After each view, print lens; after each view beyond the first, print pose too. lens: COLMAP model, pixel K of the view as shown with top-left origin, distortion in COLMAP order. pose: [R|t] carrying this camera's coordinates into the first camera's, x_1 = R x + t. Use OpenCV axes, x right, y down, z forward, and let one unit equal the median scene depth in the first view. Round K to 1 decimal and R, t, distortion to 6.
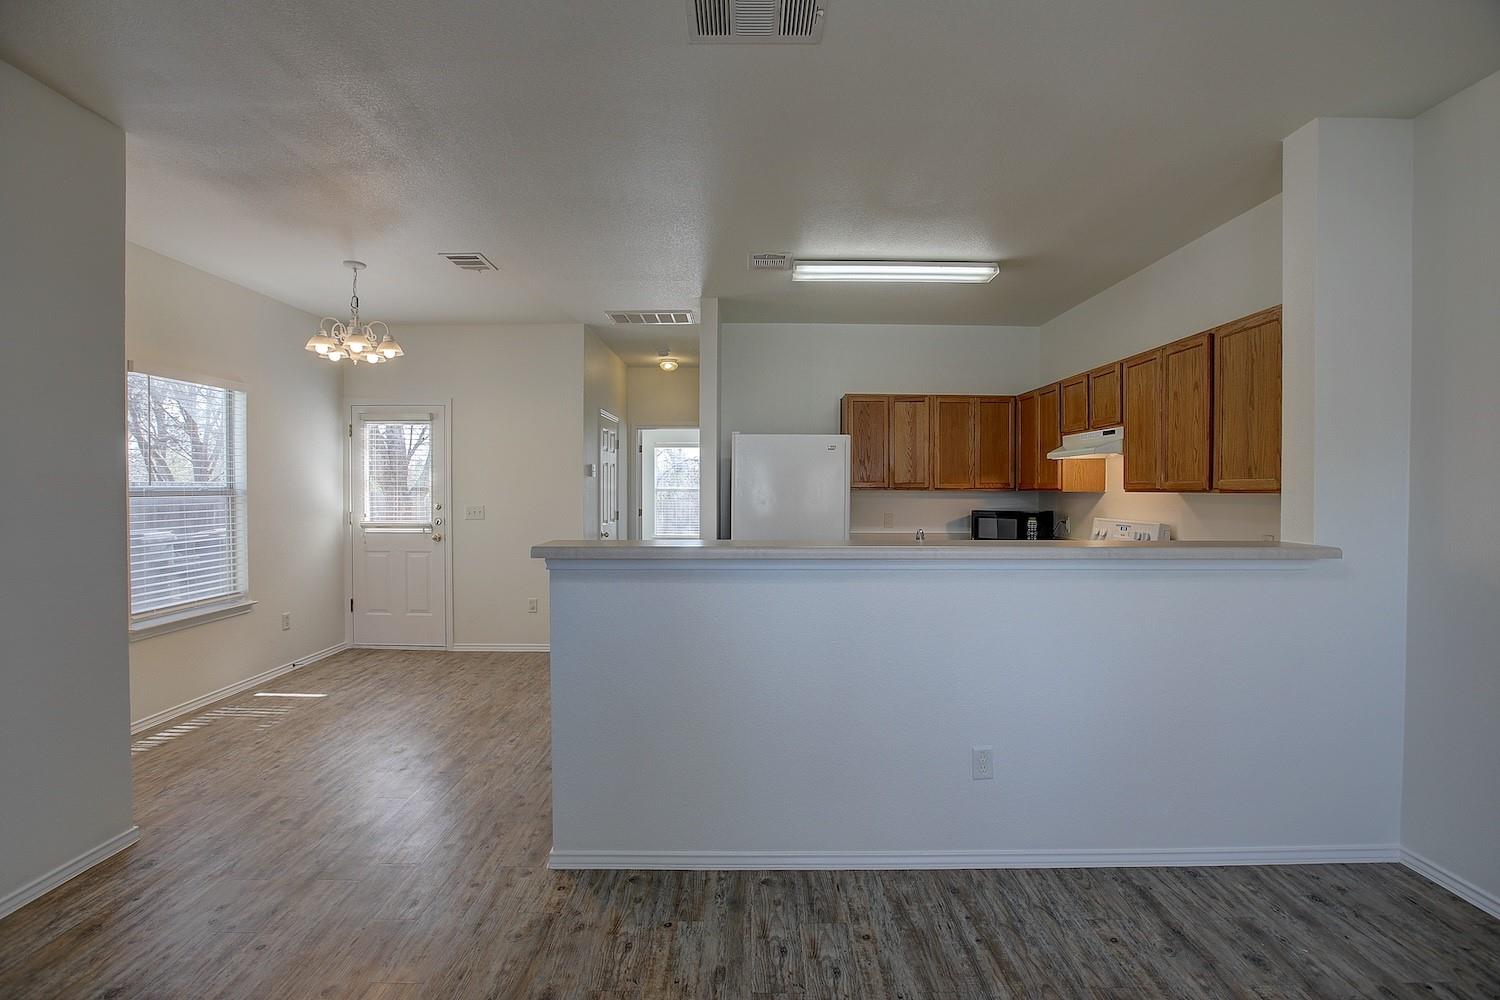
lens RADIAL K [[679.9, 0, 748.7], [0, 679.9, 498.5], [0, 0, 1]] dist [-0.052655, 0.017951]
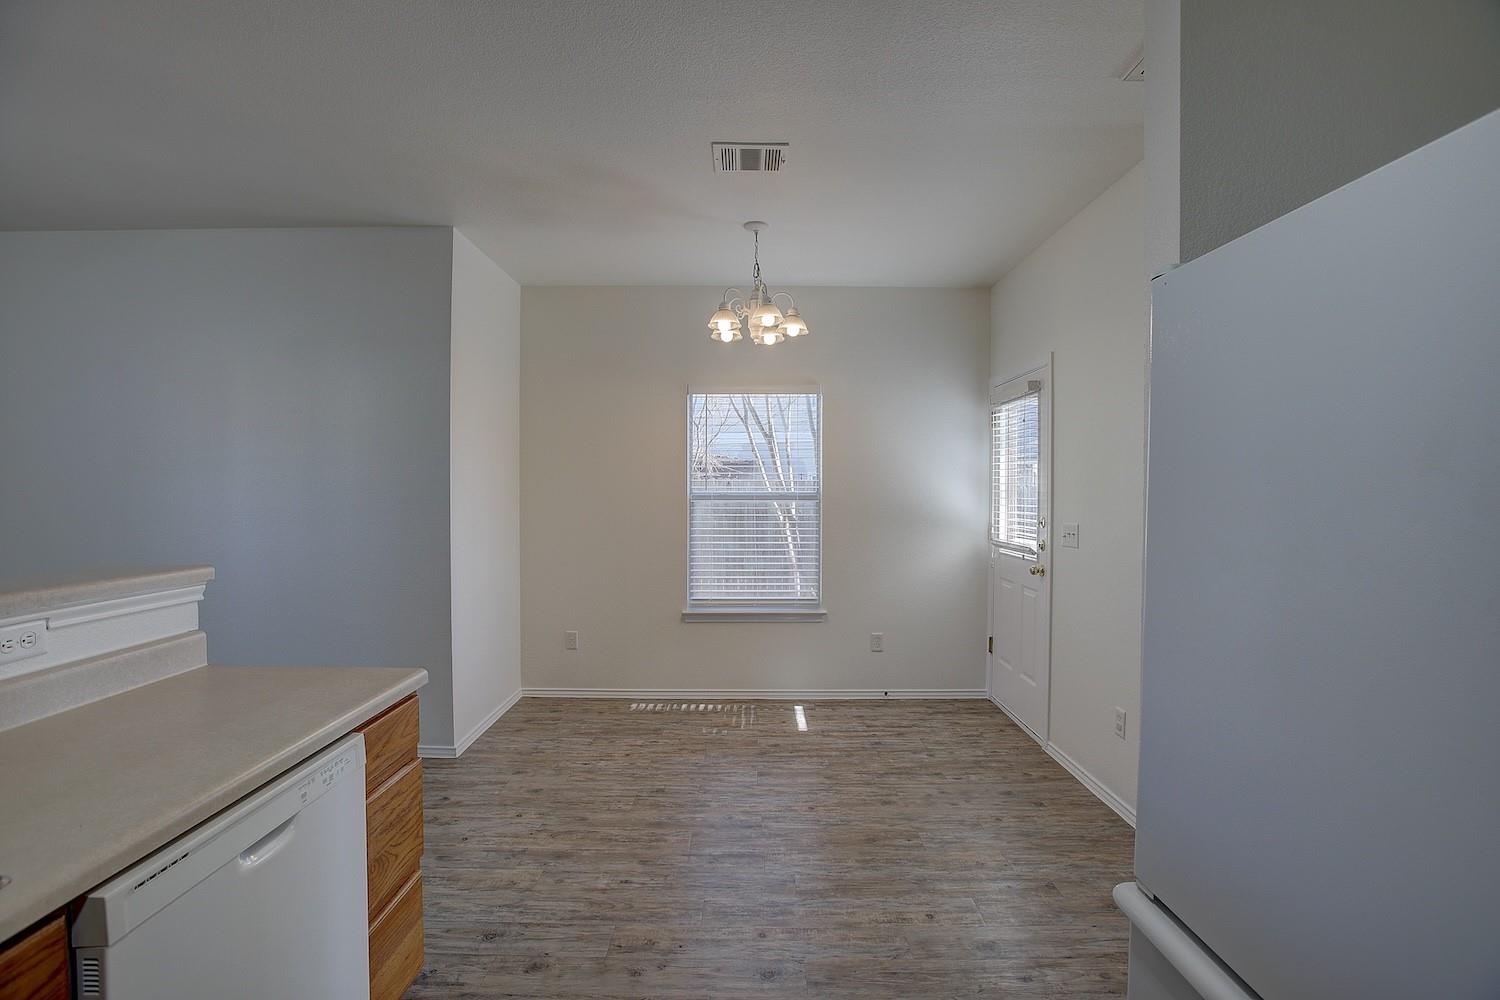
lens RADIAL K [[679.9, 0, 748.7], [0, 679.9, 498.5], [0, 0, 1]] dist [-0.052655, 0.017951]
pose [[0.002084, 0.011889, -0.999927, 0.264428], [-0.020632, 0.999717, 0.011843, -0.020025], [0.999785, 0.020606, 0.002329, 1.001777]]
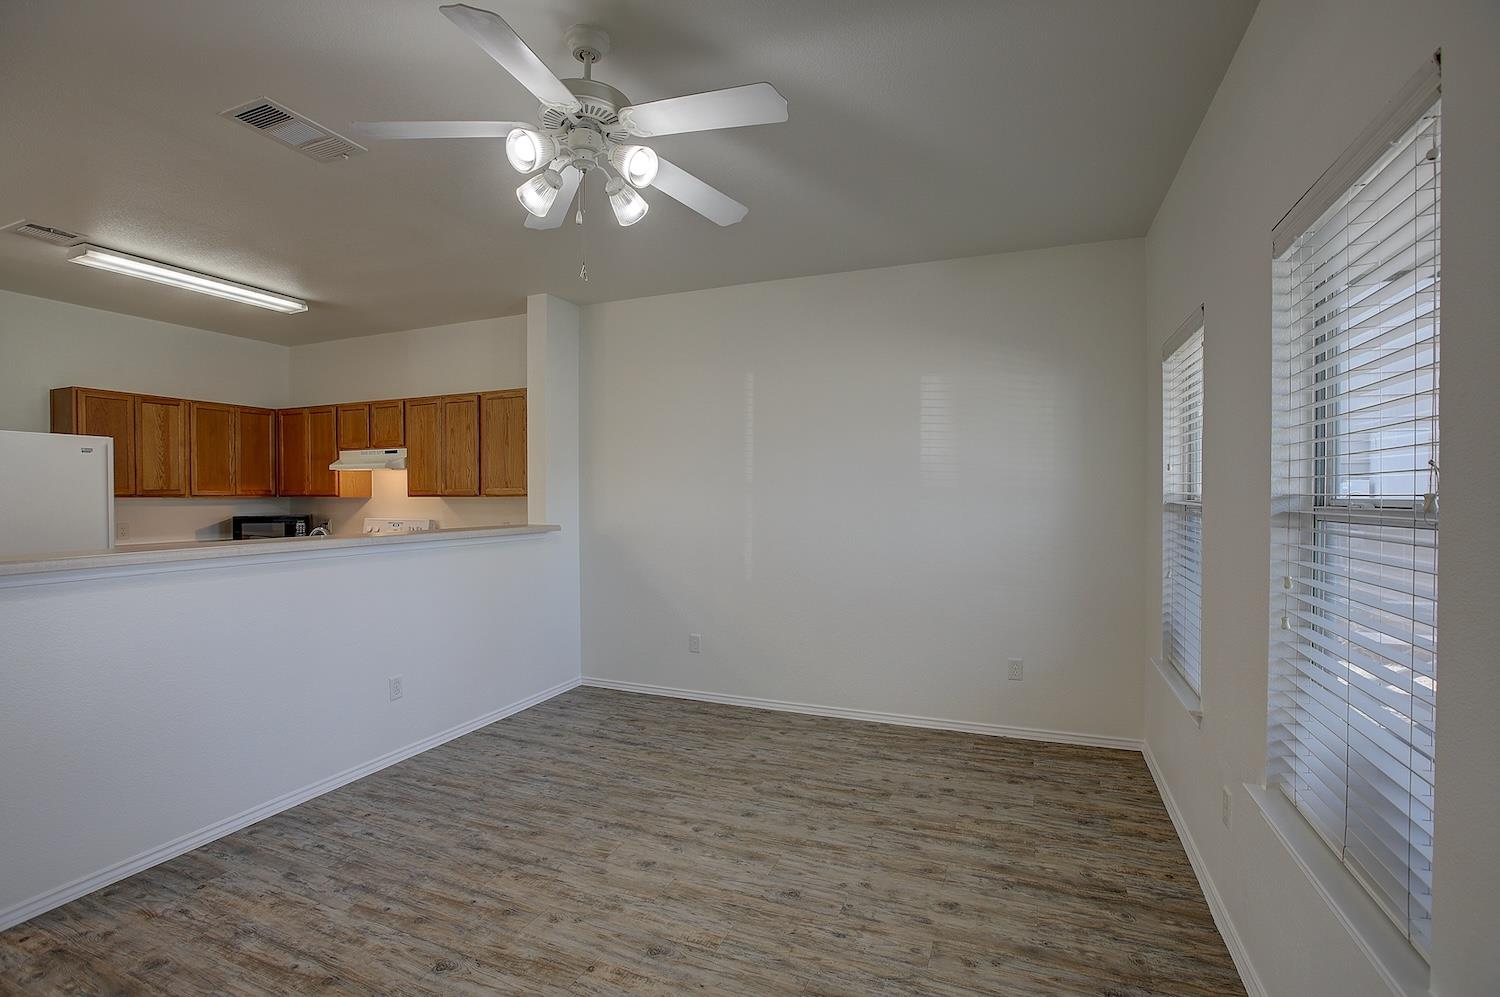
lens RADIAL K [[684.3, 0, 753.3], [0, 684.3, 492.9], [0, 0, 1]] dist [-0.067139, 0.029983]
pose [[0.372606, -0.002804, 0.927985, -0.413239], [0.018372, 0.999822, -0.004355, 0.000892], [-0.927808, 0.018672, 0.372591, -0.145367]]
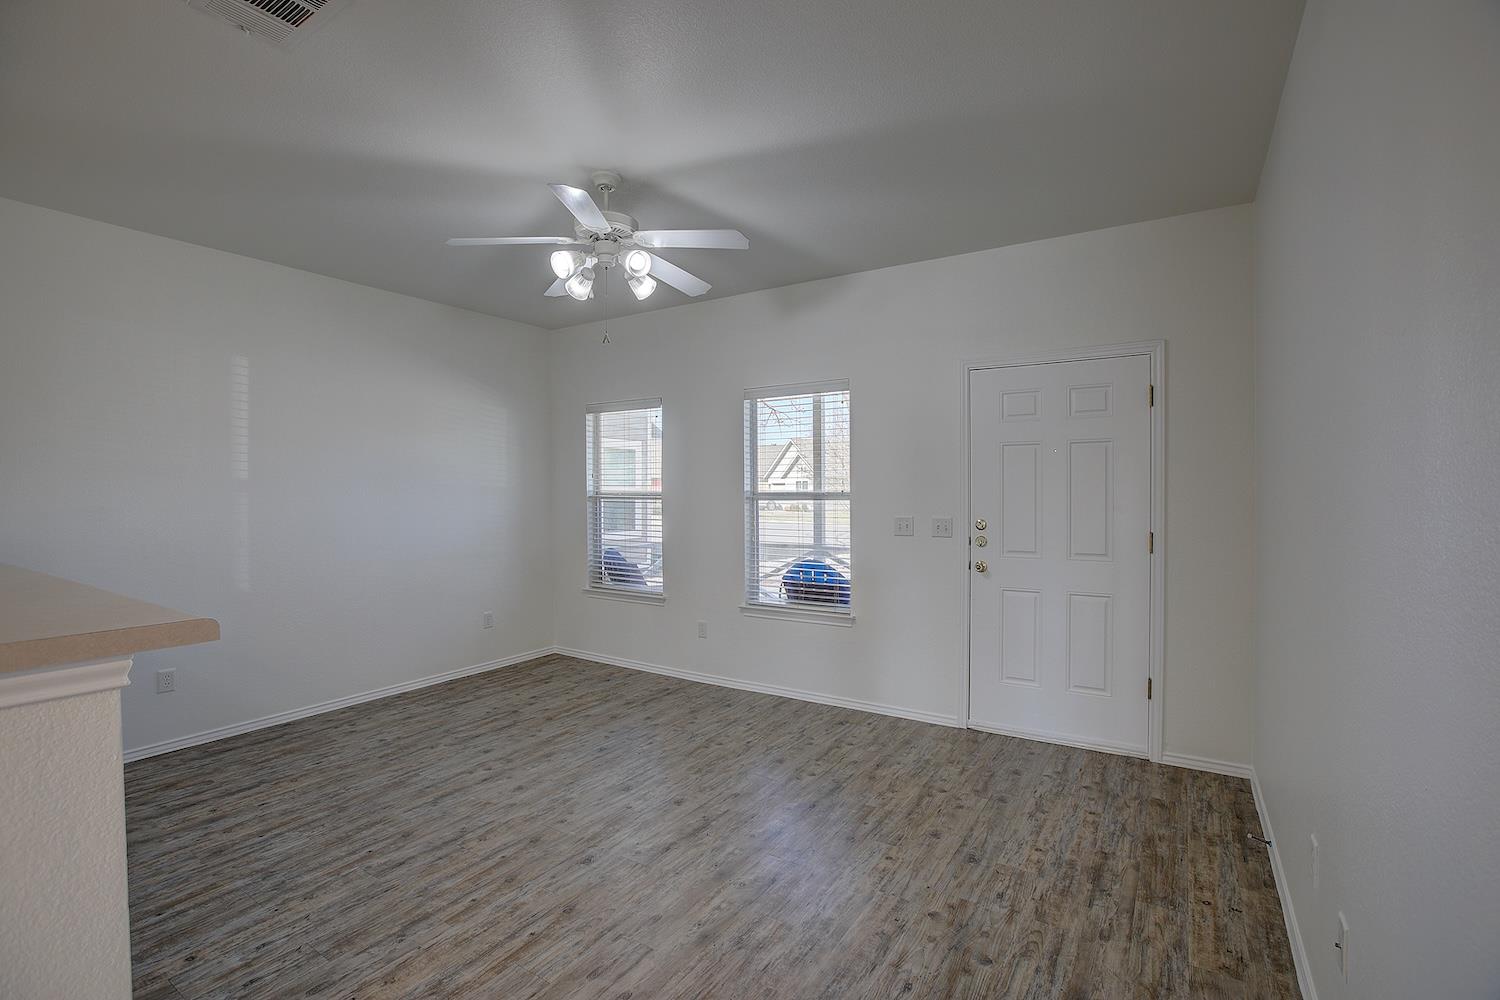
lens RADIAL K [[679.9, 0, 748.7], [0, 679.9, 498.5], [0, 0, 1]] dist [-0.052655, 0.017951]
pose [[-0.842751, -0.007049, 0.538258, -0.510594], [0.010107, 0.999531, 0.028915, -0.013921], [-0.538209, 0.029809, -0.842284, 0.678089]]
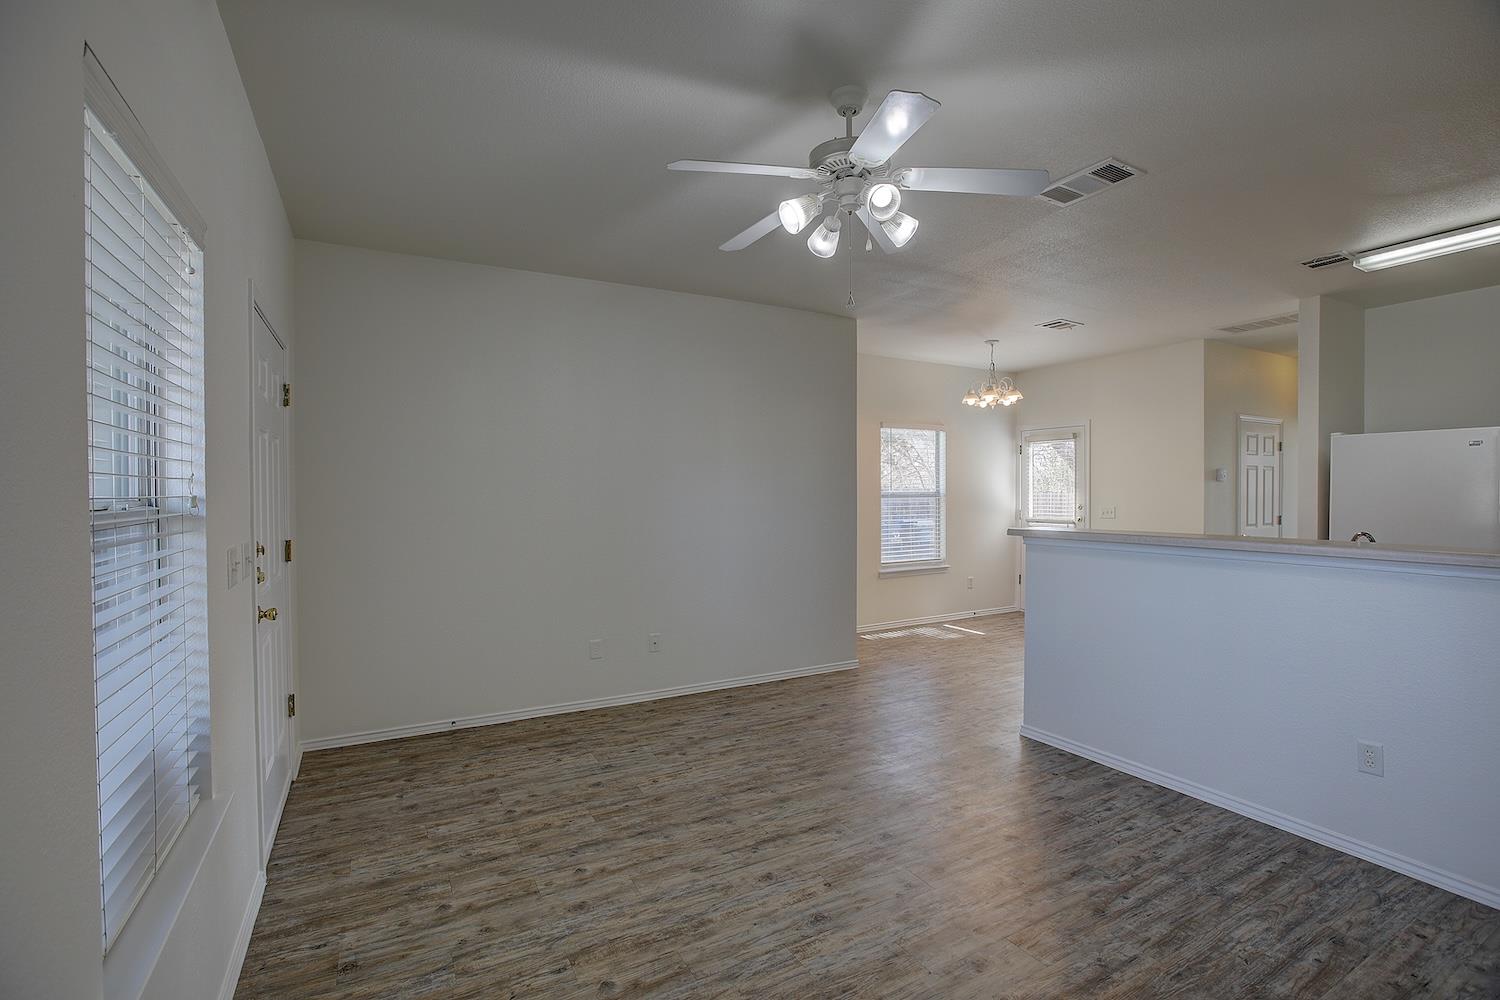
lens RADIAL K [[679.9, 0, 748.7], [0, 679.9, 498.5], [0, 0, 1]] dist [-0.052655, 0.017951]
pose [[0.486325, 0.005736, -0.873759, 0.458694], [-0.011122, 0.999938, 0.000374, 0.003101], [0.873707, 0.009537, 0.486359, -0.198792]]
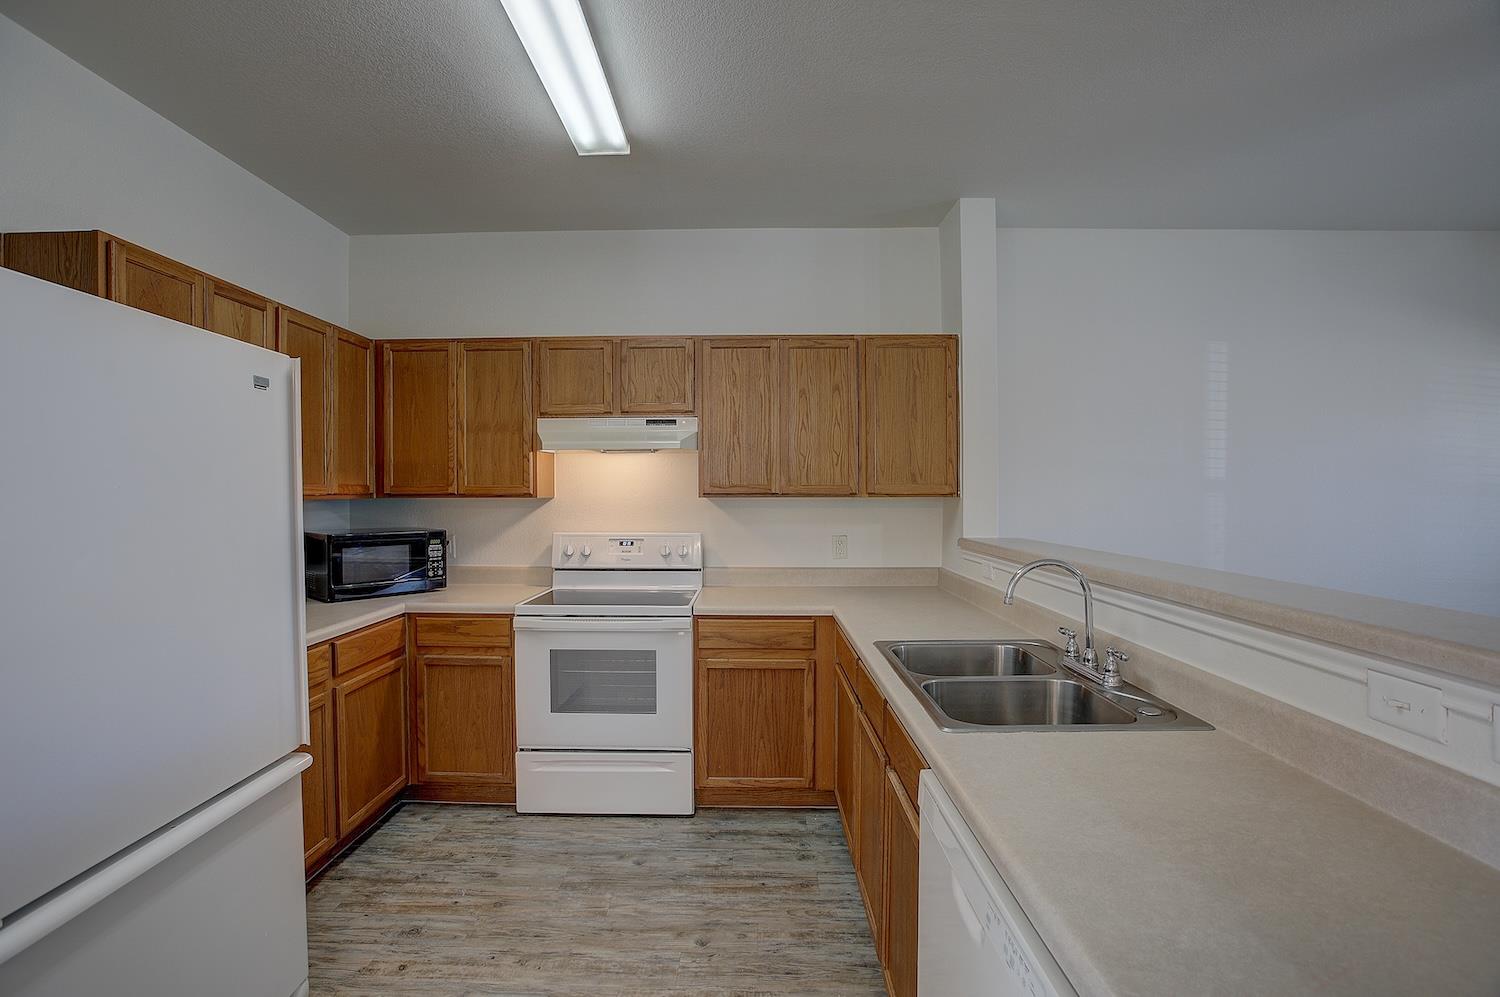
lens RADIAL K [[686.8, 0, 750.0], [0, 686.8, 498.5], [0, 0, 1]] dist [-0.067734, 0.030087]
pose [[0.019317, -0.010547, 0.999758, -0.264401], [0.017220, 0.999800, 0.010214, -0.015203], [-0.999665, 0.017019, 0.019495, 0.866806]]
